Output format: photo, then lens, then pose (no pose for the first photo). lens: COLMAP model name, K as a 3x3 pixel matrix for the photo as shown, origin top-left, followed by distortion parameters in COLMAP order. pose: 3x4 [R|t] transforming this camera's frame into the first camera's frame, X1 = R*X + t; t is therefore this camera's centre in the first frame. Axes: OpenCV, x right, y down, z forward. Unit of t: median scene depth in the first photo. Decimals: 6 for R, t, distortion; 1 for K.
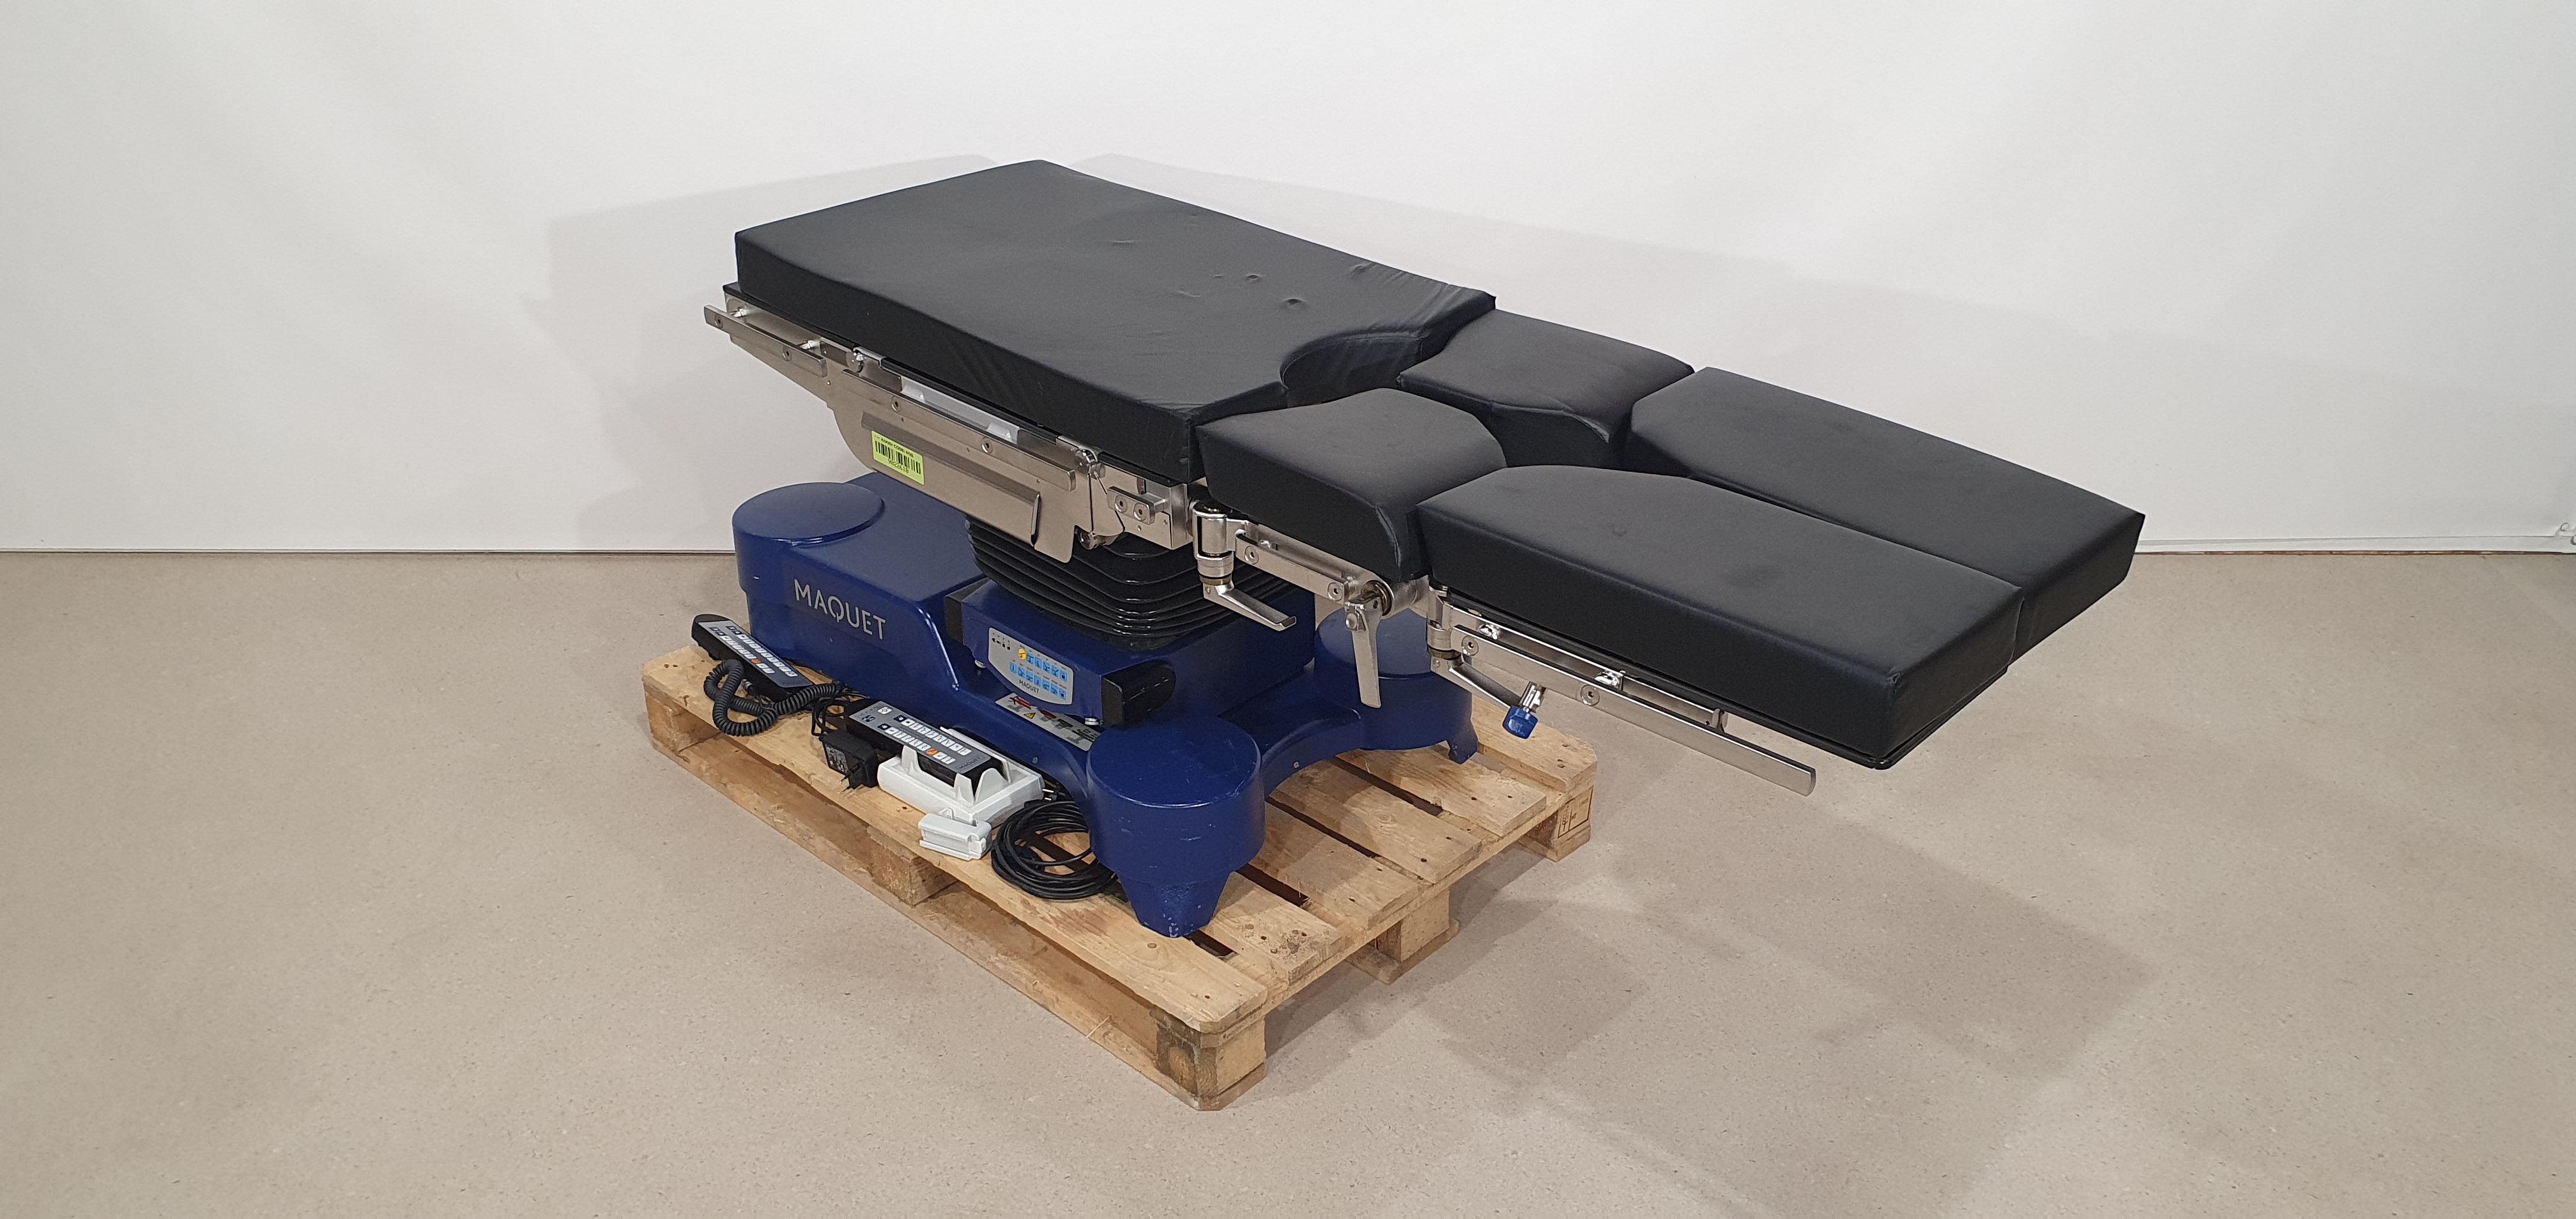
lens RADIAL K [[1868.3, 0, 1288.0], [0, 1868.3, 609.5], [0, 0, 1]] dist [0.070771, -0.103763]
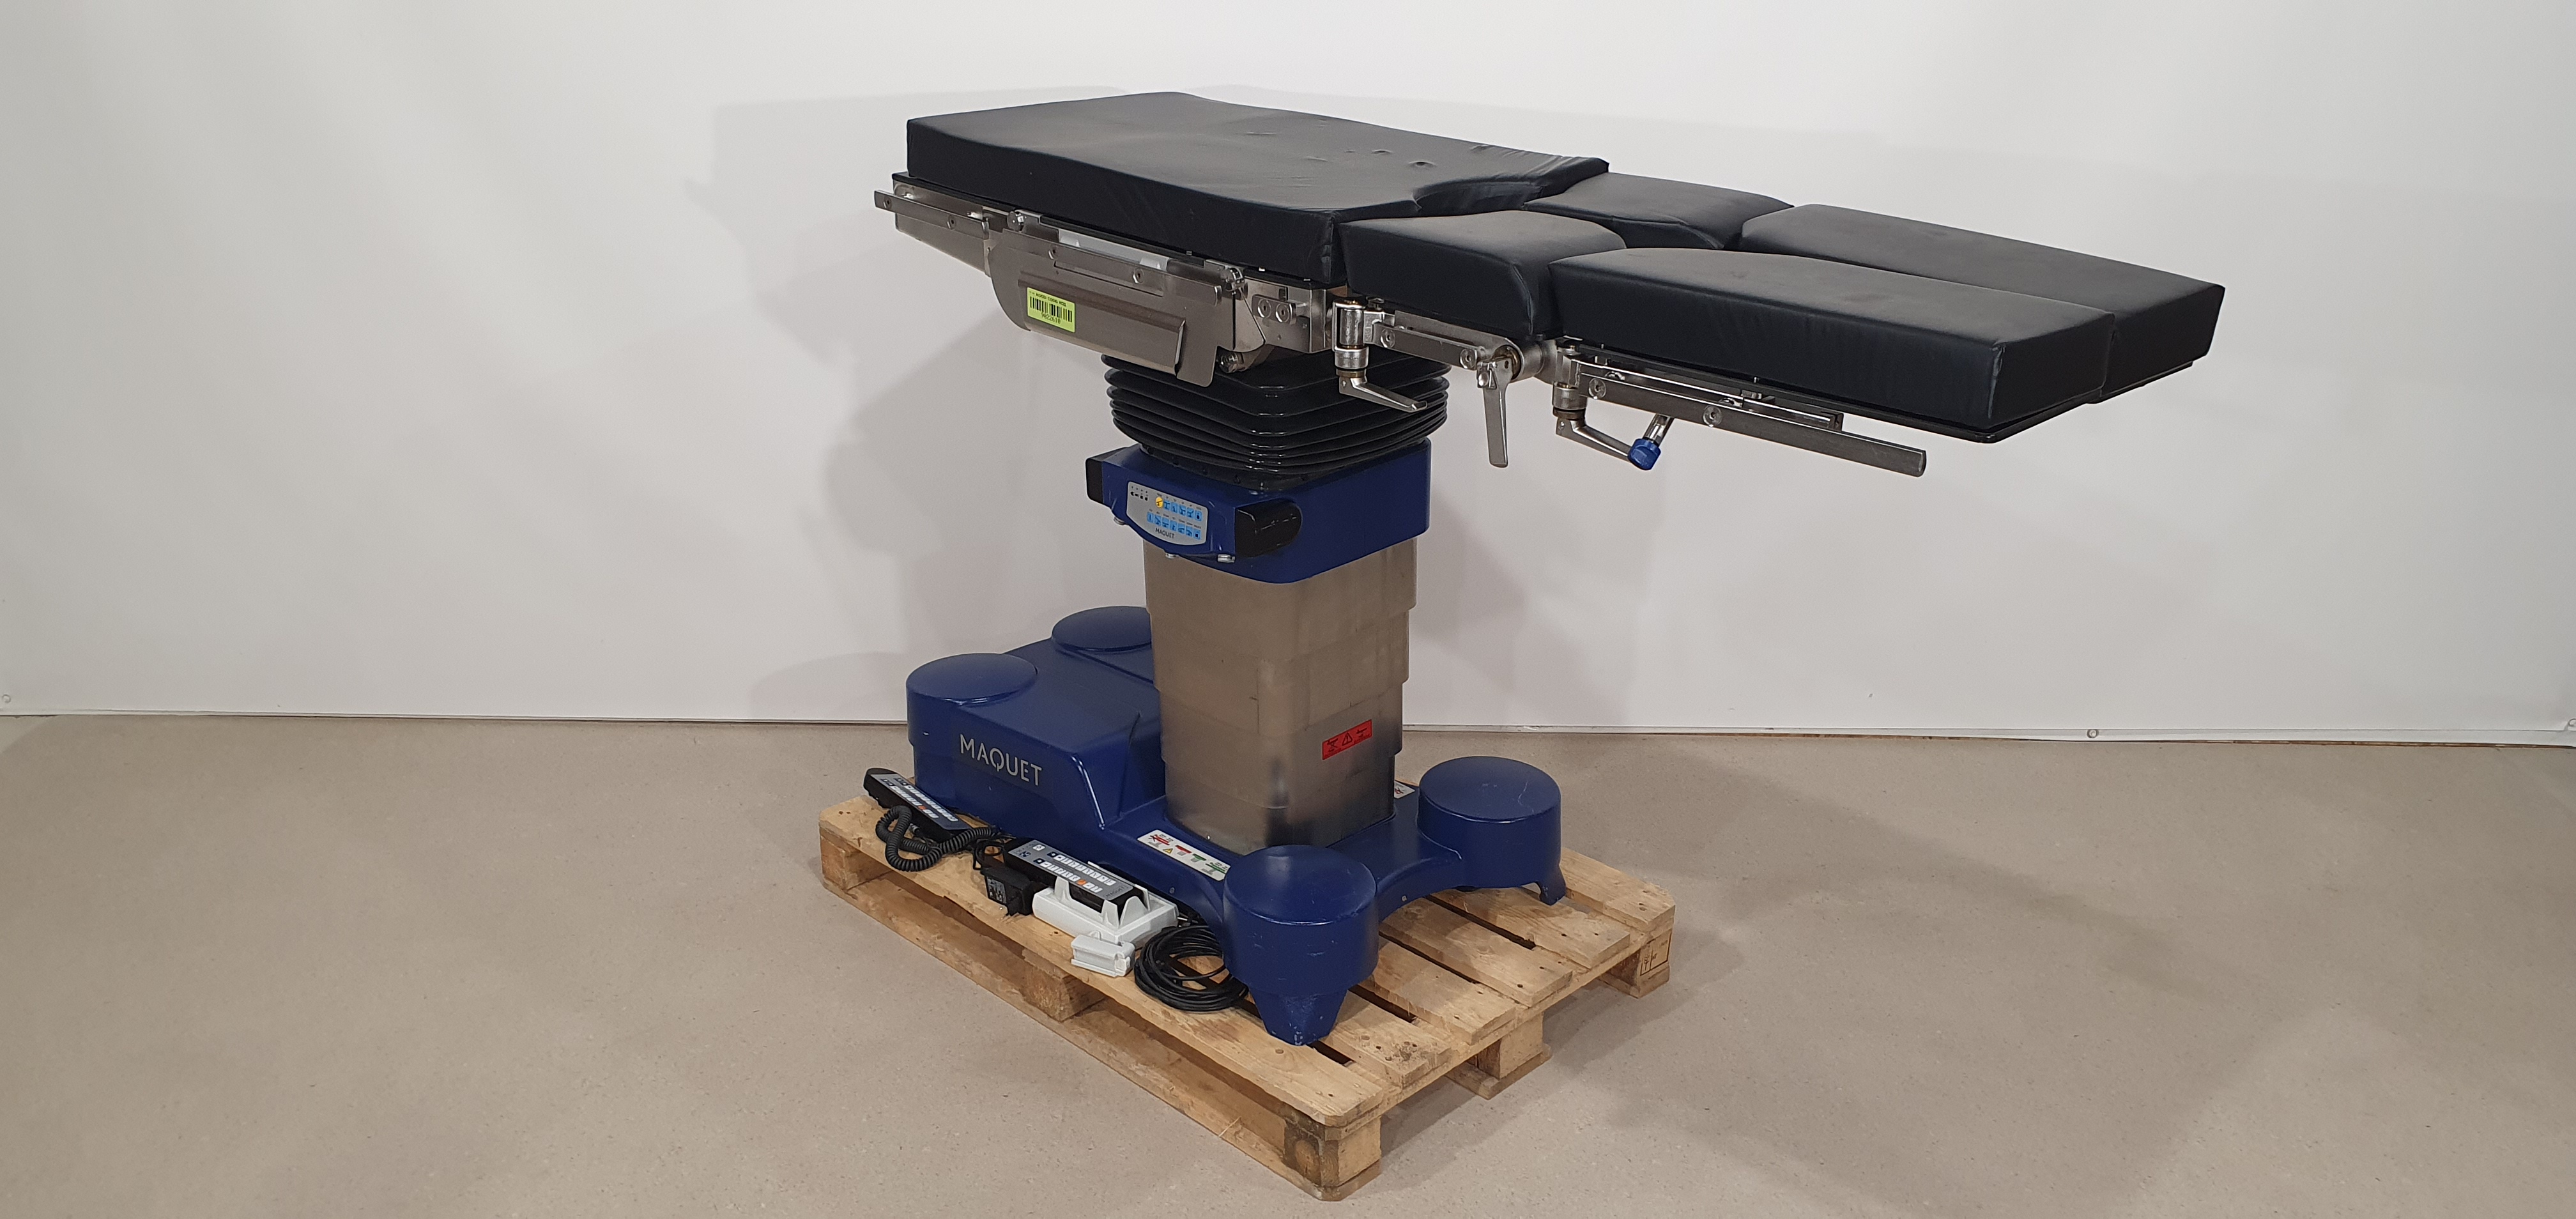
lens RADIAL K [[1888.4, 0, 1271.7], [0, 1888.4, 581.8], [0, 0, 1]] dist [0.045813, -0.042070]
pose [[0.999212, 0.010659, -0.038229, -0.034785], [-0.015901, 0.990086, -0.139563, 0.055162], [0.036362, 0.140061, 0.989475, -0.157462]]
